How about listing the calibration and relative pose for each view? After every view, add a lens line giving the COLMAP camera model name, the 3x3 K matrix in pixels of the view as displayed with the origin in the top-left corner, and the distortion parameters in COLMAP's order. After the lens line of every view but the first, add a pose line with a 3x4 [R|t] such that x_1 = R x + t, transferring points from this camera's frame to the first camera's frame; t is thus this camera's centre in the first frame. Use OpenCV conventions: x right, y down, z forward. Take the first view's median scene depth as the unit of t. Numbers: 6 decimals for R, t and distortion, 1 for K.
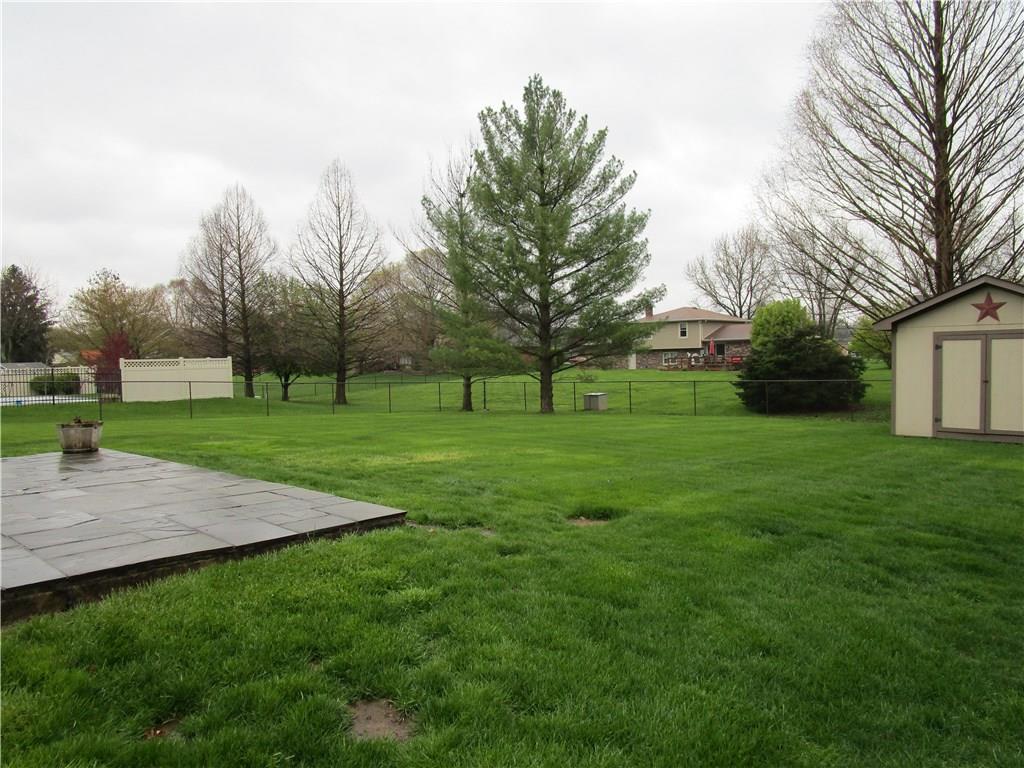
lens RADIAL K [[727.9, 0, 514.4], [0, 727.9, 384.5], [0, 0, 1]] dist [-0.024541, 0.011535]
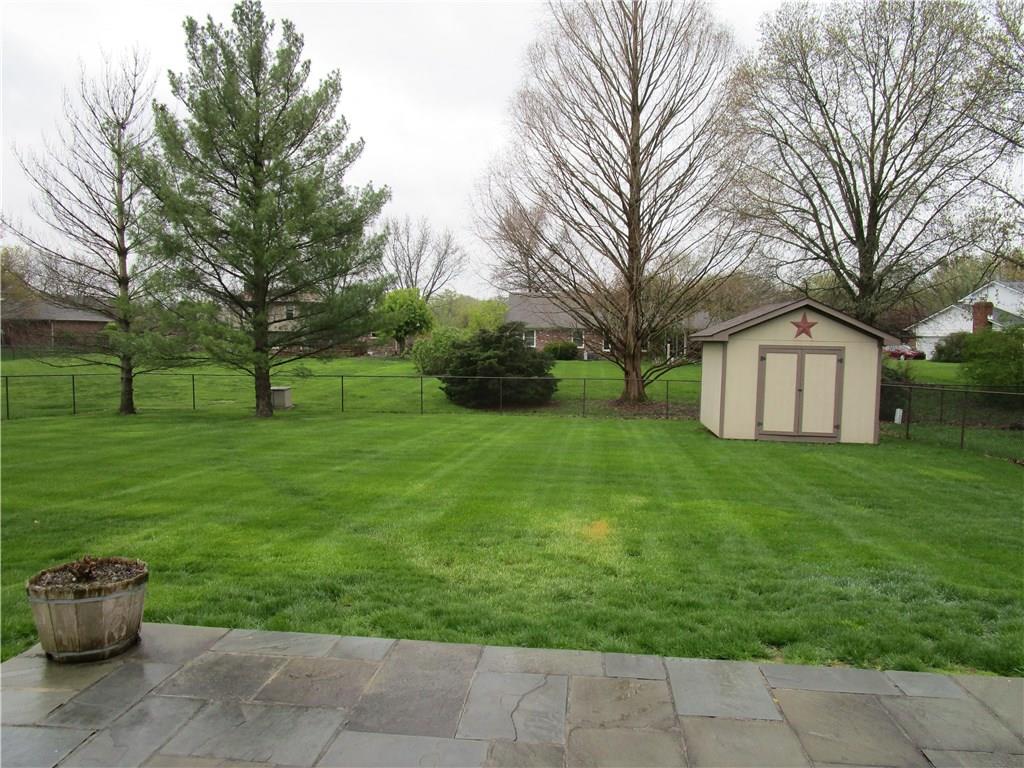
lens RADIAL K [[727.9, 0, 506.7], [0, 727.9, 385.4], [0, 0, 1]] dist [-0.024541, 0.011535]
pose [[0.809034, -0.006272, 0.587729, -0.385632], [-0.010881, 0.999612, 0.025645, -0.034790], [-0.587661, -0.027142, 0.808652, 0.326754]]
